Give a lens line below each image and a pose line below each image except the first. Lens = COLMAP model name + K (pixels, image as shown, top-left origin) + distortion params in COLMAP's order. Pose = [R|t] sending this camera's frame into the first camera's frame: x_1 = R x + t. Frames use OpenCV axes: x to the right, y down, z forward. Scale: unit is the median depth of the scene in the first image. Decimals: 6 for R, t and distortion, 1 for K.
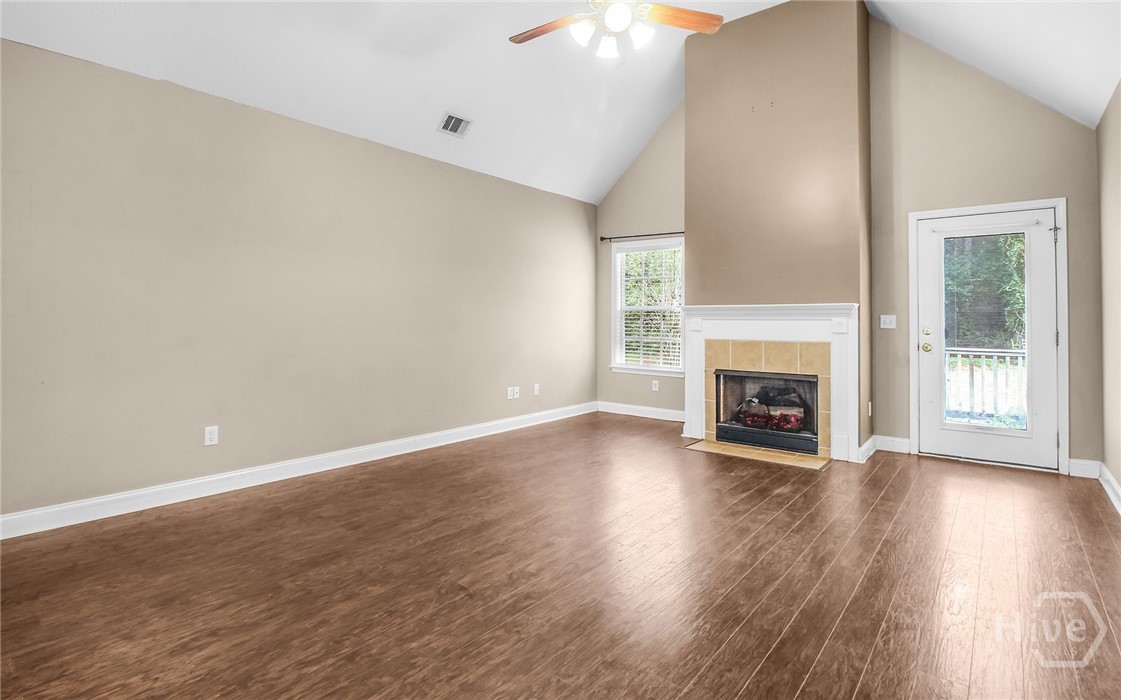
lens RADIAL K [[536.9, 0, 553.9], [0, 536.9, 348.2], [0, 0, 1]] dist [0.002433, -0.017242]
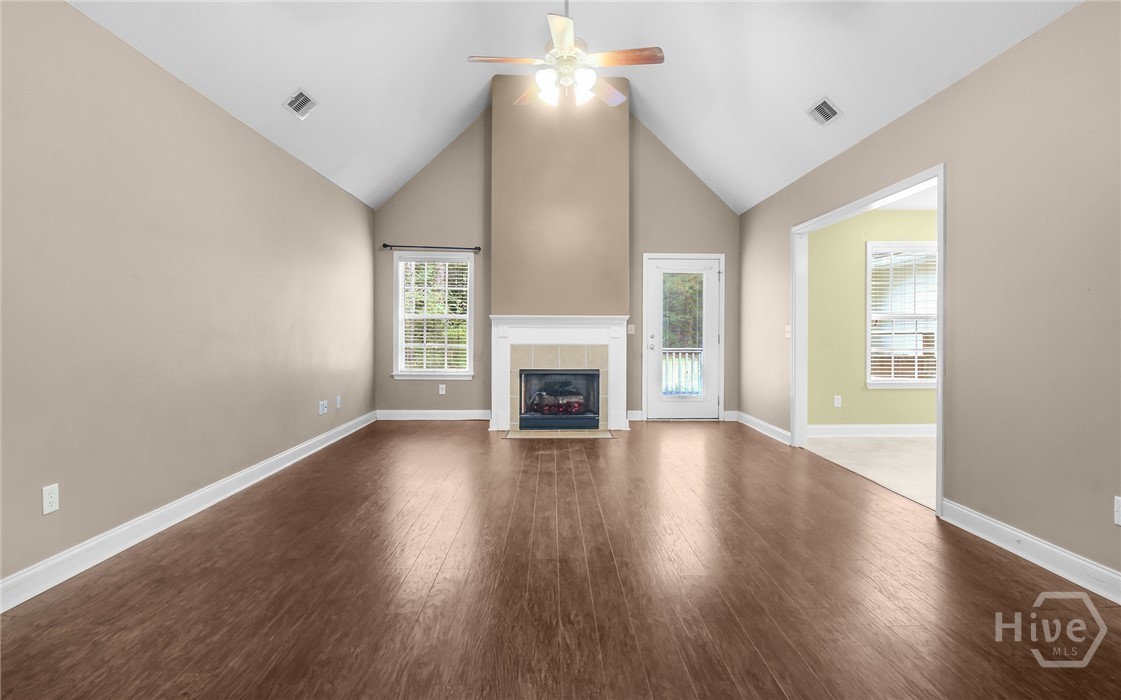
lens RADIAL K [[530.5, 0, 562.9], [0, 530.5, 371.8], [0, 0, 1]] dist [-0.000626, -0.017034]
pose [[0.753414, -0.052471, 0.655450, -0.427953], [0.032817, 0.998569, 0.042217, -0.002517], [-0.656727, -0.010297, 0.754058, 0.059589]]
